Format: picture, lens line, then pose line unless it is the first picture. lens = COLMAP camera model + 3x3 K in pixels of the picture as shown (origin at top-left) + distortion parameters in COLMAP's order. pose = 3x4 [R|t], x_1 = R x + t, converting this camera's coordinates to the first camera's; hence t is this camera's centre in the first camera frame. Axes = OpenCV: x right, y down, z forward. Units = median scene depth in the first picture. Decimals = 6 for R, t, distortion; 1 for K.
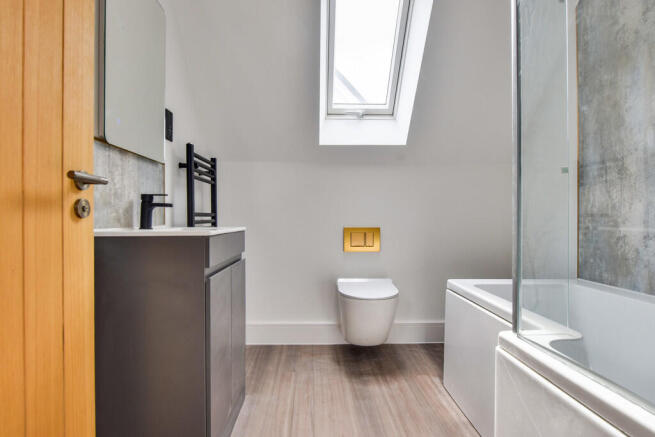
lens RADIAL K [[370.6, 0, 326.6], [0, 370.6, 220.7], [0, 0, 1]] dist [-0.015320, -0.001747]
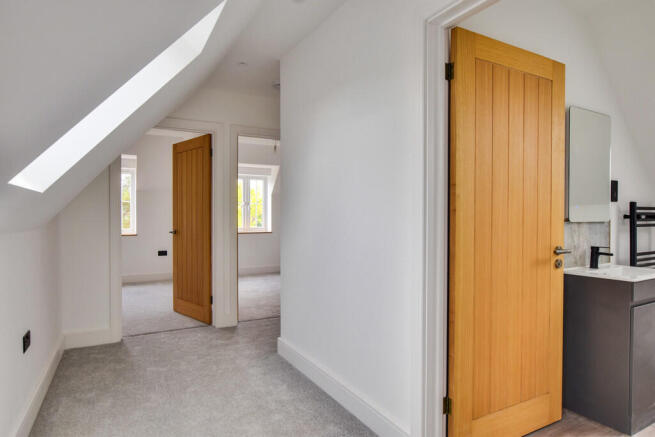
lens RADIAL K [[376.1, 0, 324.8], [0, 376.1, 221.7], [0, 0, 1]] dist [-0.003717, -0.001130]
pose [[0.453582, 0.014509, -0.891096, 0.444200], [0.000755, 0.999861, 0.016664, -0.211167], [0.891214, -0.008231, 0.453508, -0.807581]]
